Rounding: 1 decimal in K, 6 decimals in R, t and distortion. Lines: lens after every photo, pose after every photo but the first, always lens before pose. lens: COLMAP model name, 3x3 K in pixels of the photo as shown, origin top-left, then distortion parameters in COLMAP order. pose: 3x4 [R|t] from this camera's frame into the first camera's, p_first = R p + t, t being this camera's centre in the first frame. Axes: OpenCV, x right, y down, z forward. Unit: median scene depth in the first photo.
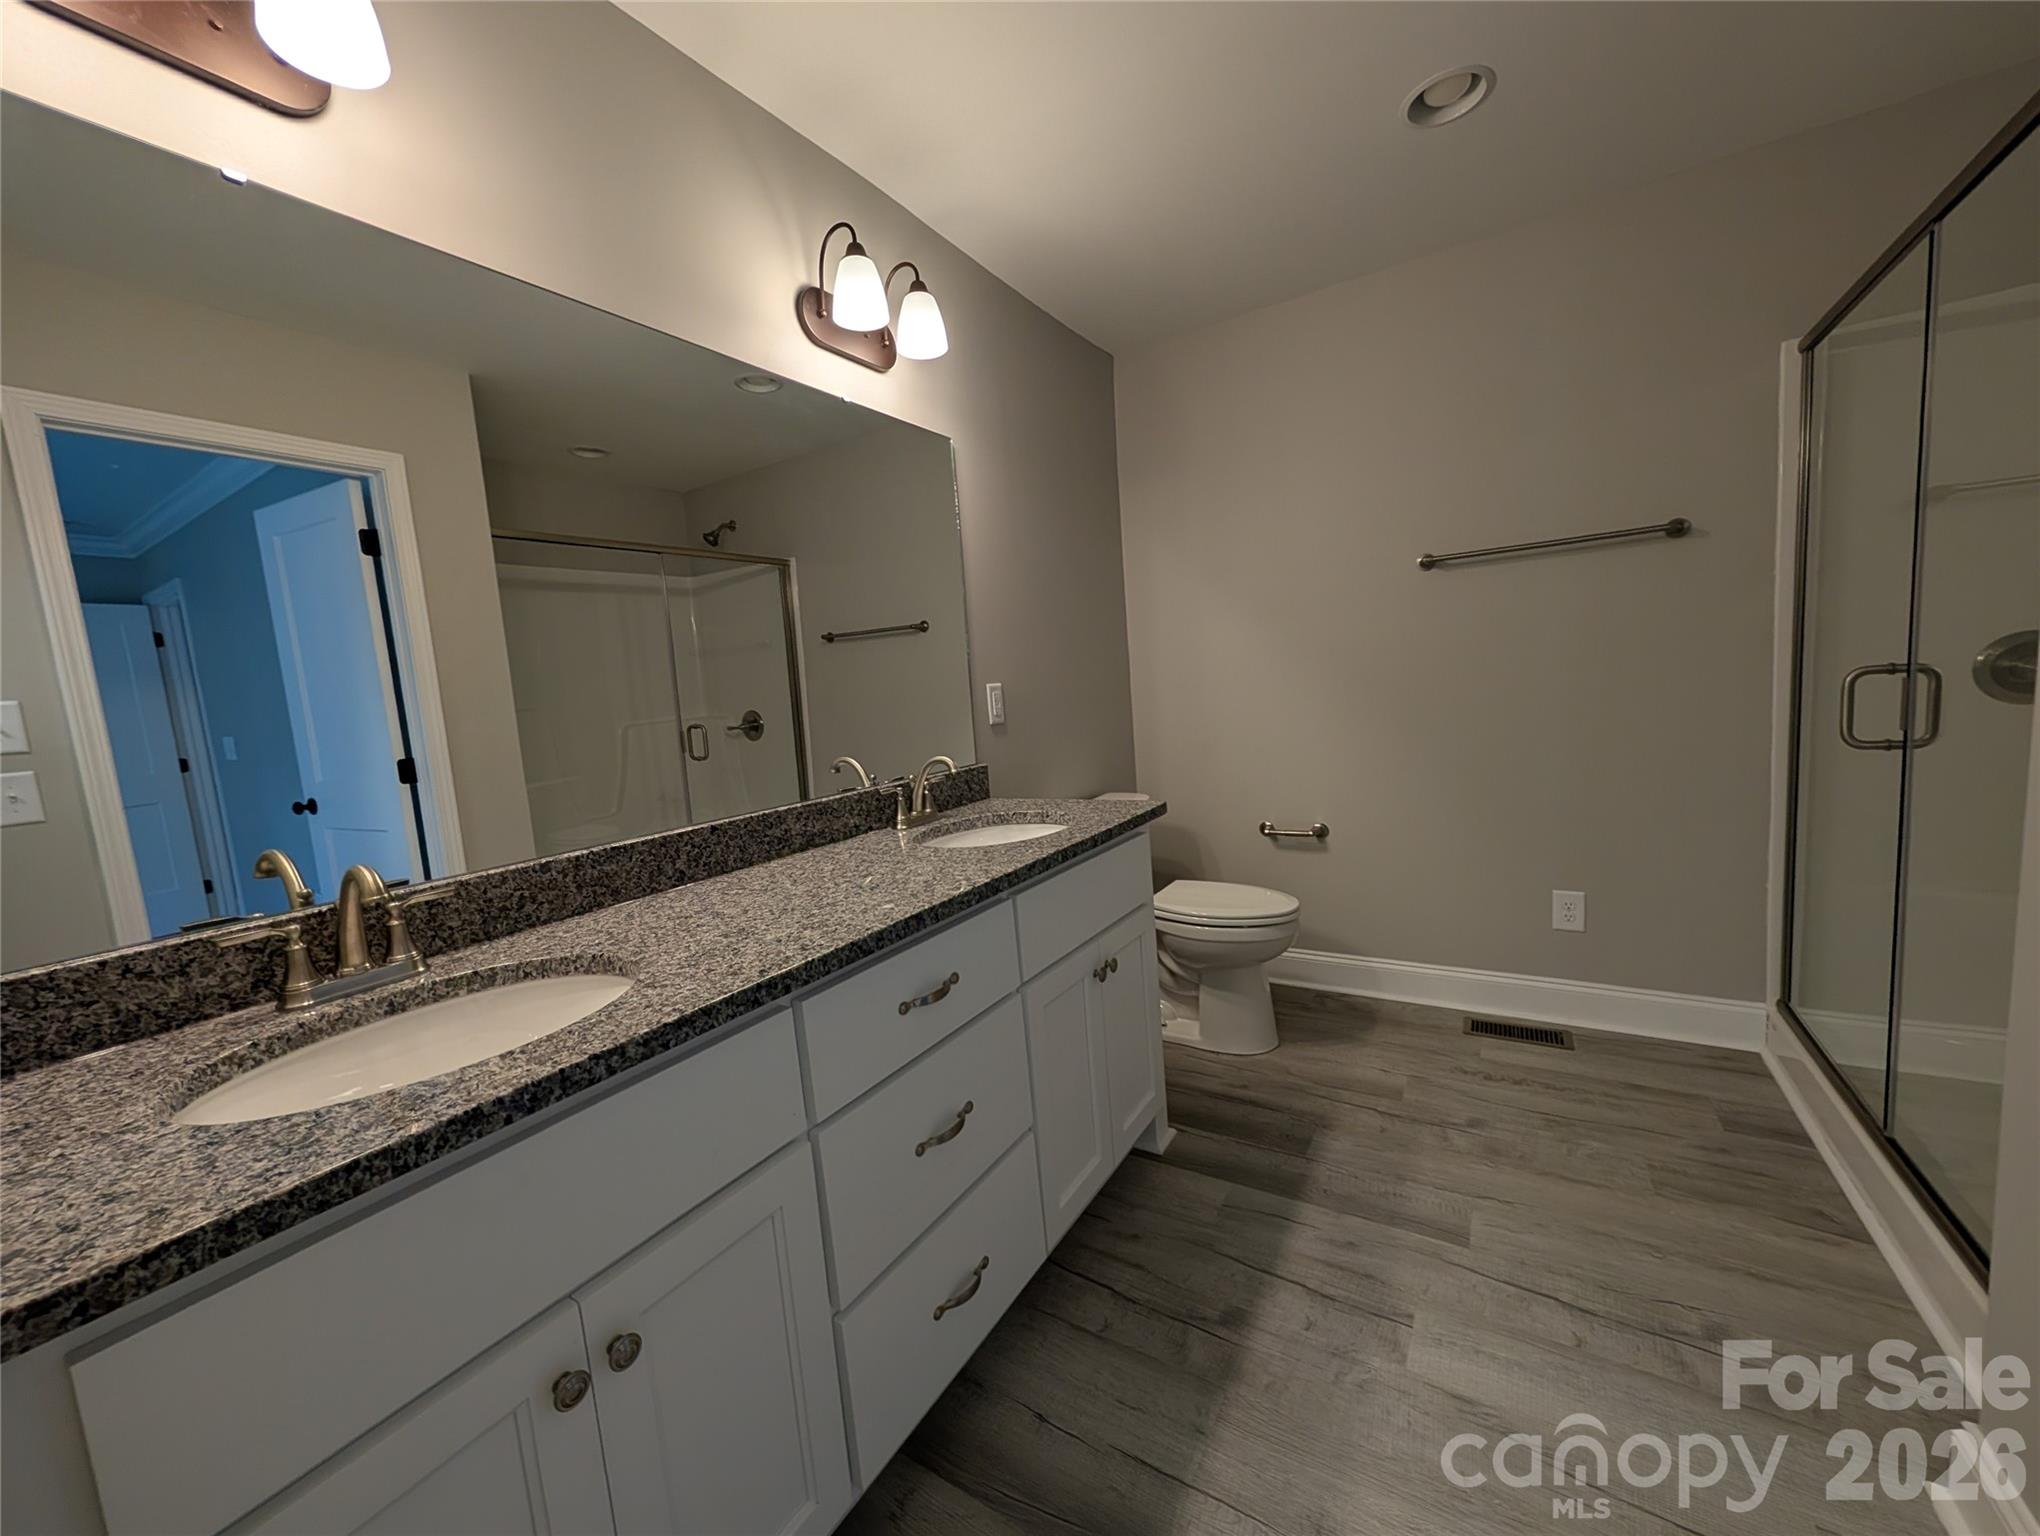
lens RADIAL K [[777.0, 0, 1035.1], [0, 777.0, 770.8], [0, 0, 1]] dist [0.000439, -0.000088]
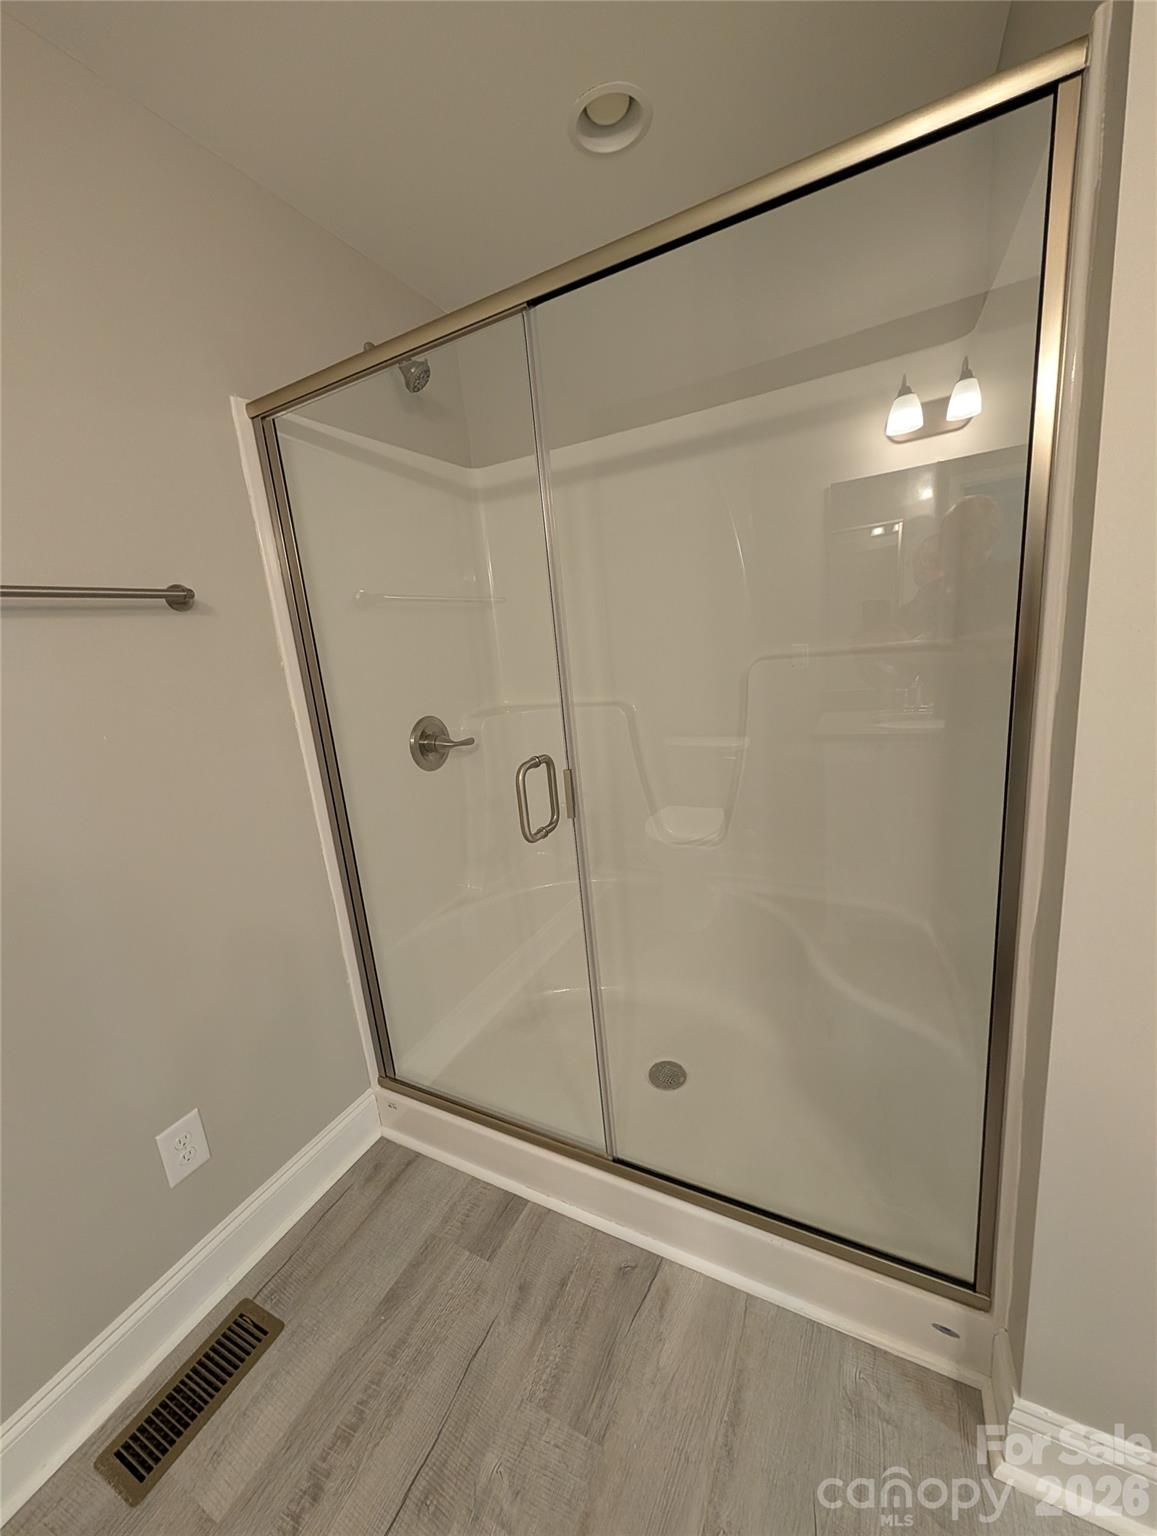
lens RADIAL K [[585.0, 0, 578.5], [0, 585.0, 768.0], [0, 0, 1]] dist [0.000439, -0.000088]
pose [[-0.057317, -0.133631, 0.989372, 0.233269], [0.203487, 0.968635, 0.142618, -0.158427], [-0.977398, 0.209499, -0.028327, 0.683637]]
